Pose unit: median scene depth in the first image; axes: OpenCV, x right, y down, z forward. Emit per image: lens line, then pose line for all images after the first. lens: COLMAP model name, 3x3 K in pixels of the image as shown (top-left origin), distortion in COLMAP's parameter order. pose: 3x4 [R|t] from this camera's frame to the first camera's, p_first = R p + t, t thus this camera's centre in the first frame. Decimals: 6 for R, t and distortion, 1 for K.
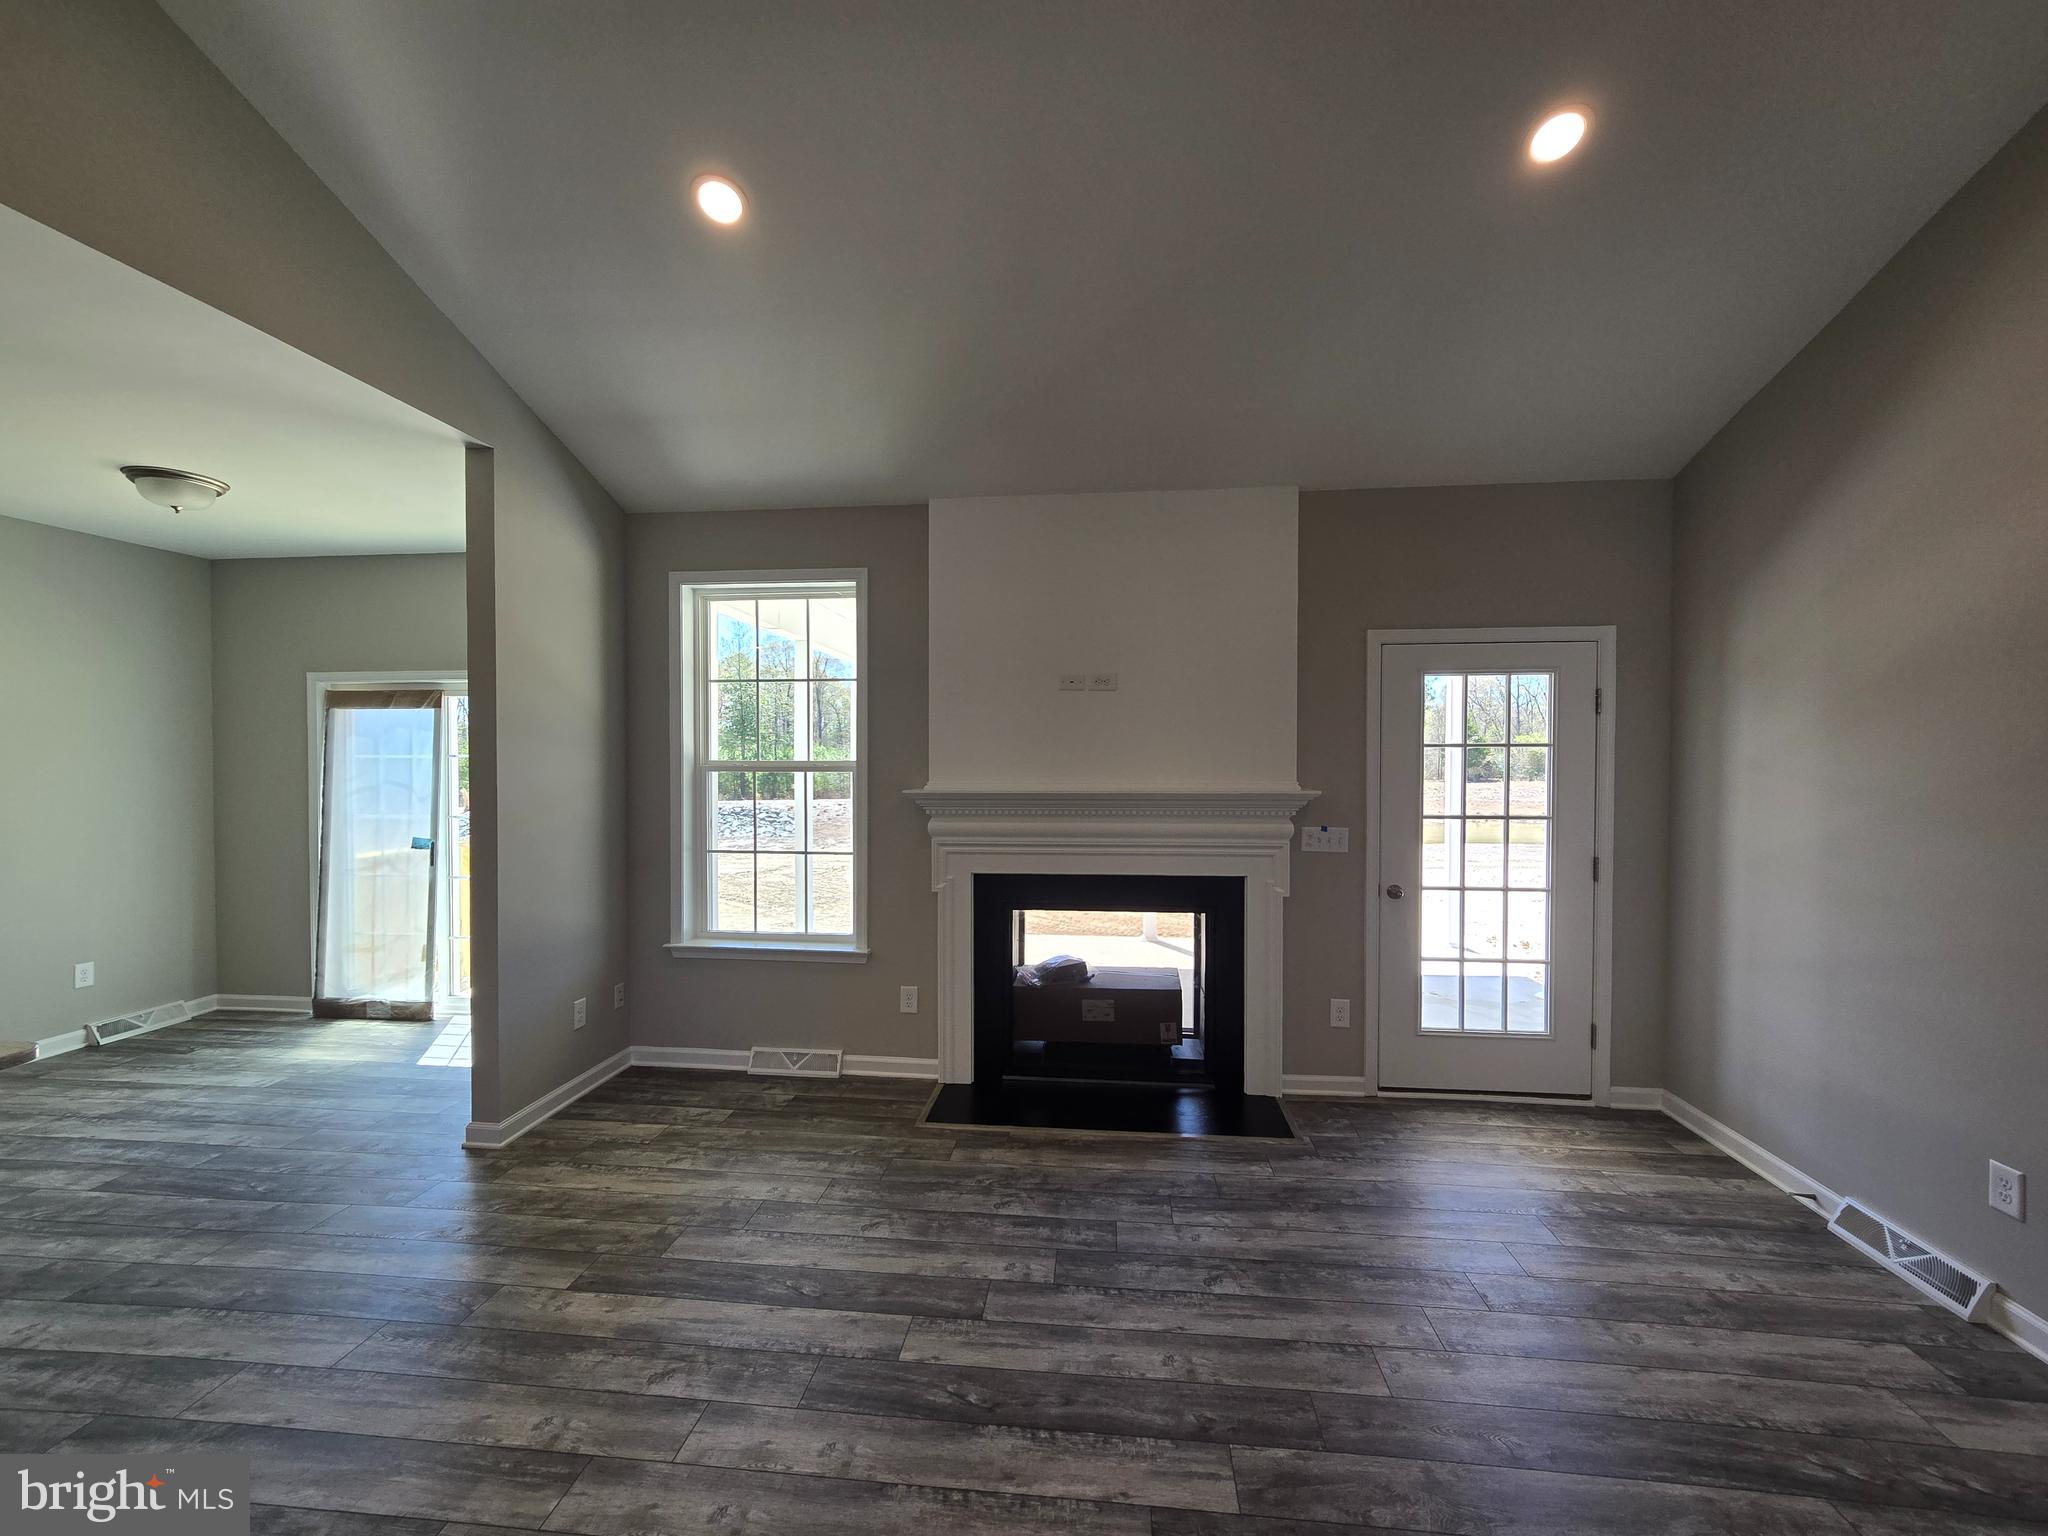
lens RADIAL K [[844.0, 0, 1026.0], [0, 844.0, 772.0], [0, 0, 1]] dist [-0.004547, 0.003715]
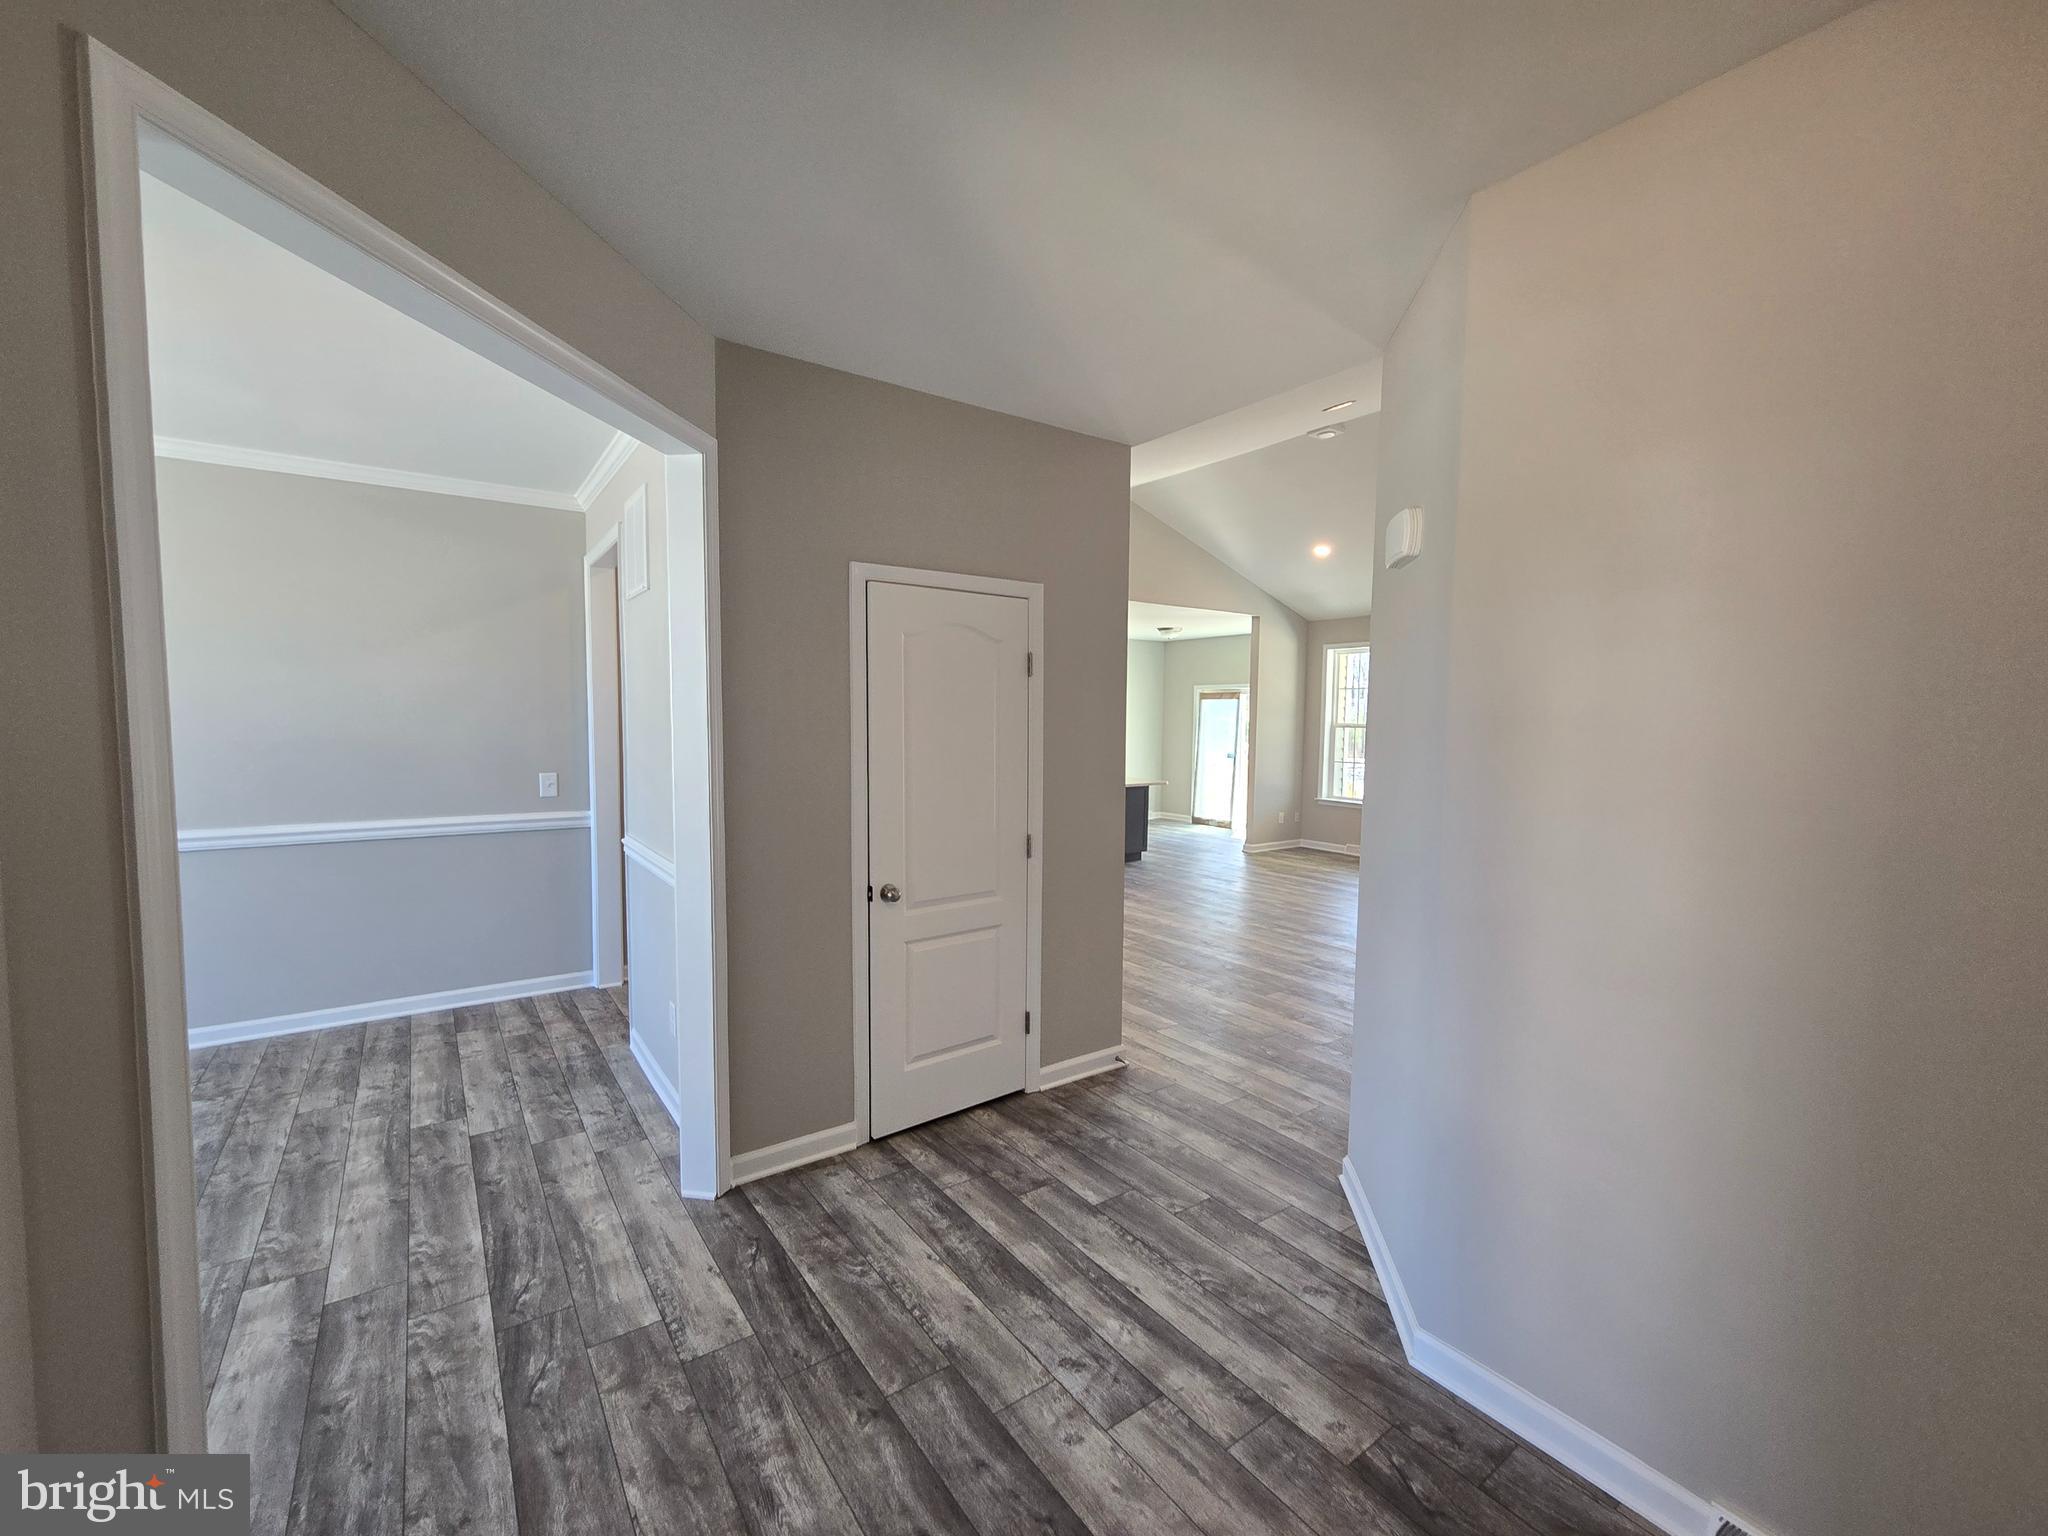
lens RADIAL K [[844.0, 0, 1029.3], [0, 844.0, 776.3], [0, 0, 1]] dist [-0.004547, 0.003715]
pose [[0.667886, 0.059603, -0.741873, 0.962147], [-0.024362, 0.998005, 0.058249, 0.022690], [0.743865, -0.020830, 0.668006, -1.448547]]
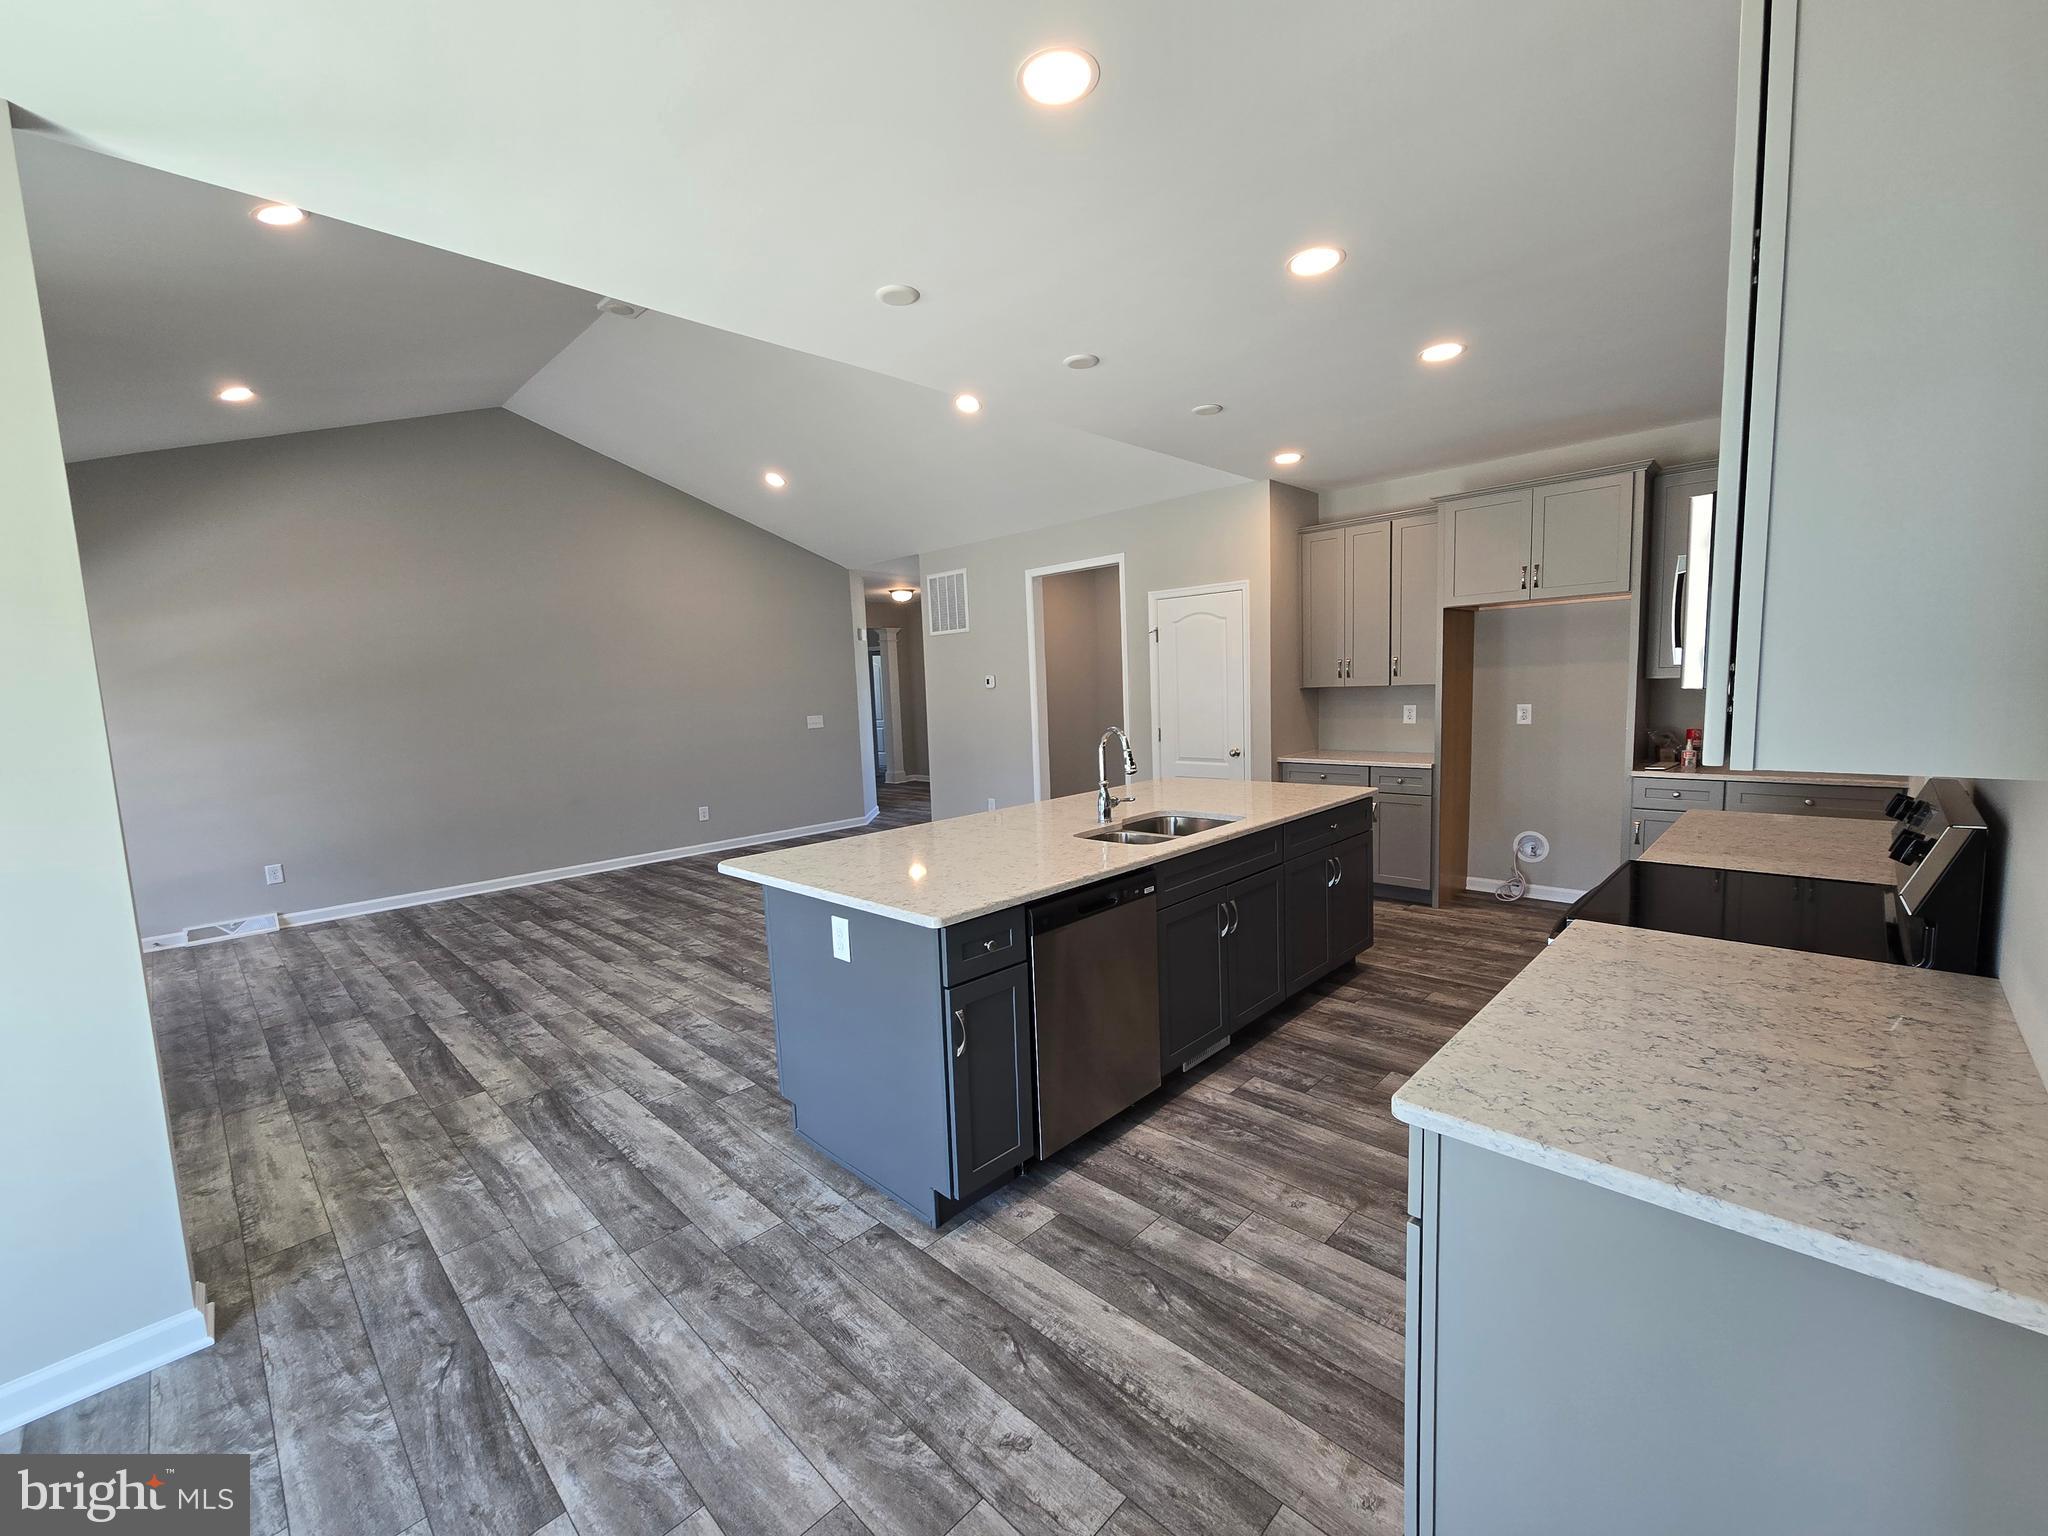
lens RADIAL K [[844.0, 0, 1029.8], [0, 844.0, 769.0], [0, 0, 1]] dist [-0.004547, 0.003715]
pose [[-0.788924, -0.036725, 0.613392, -1.381238], [0.046746, 0.991733, 0.119499, -0.007542], [-0.612710, 0.122949, -0.780685, 0.988846]]
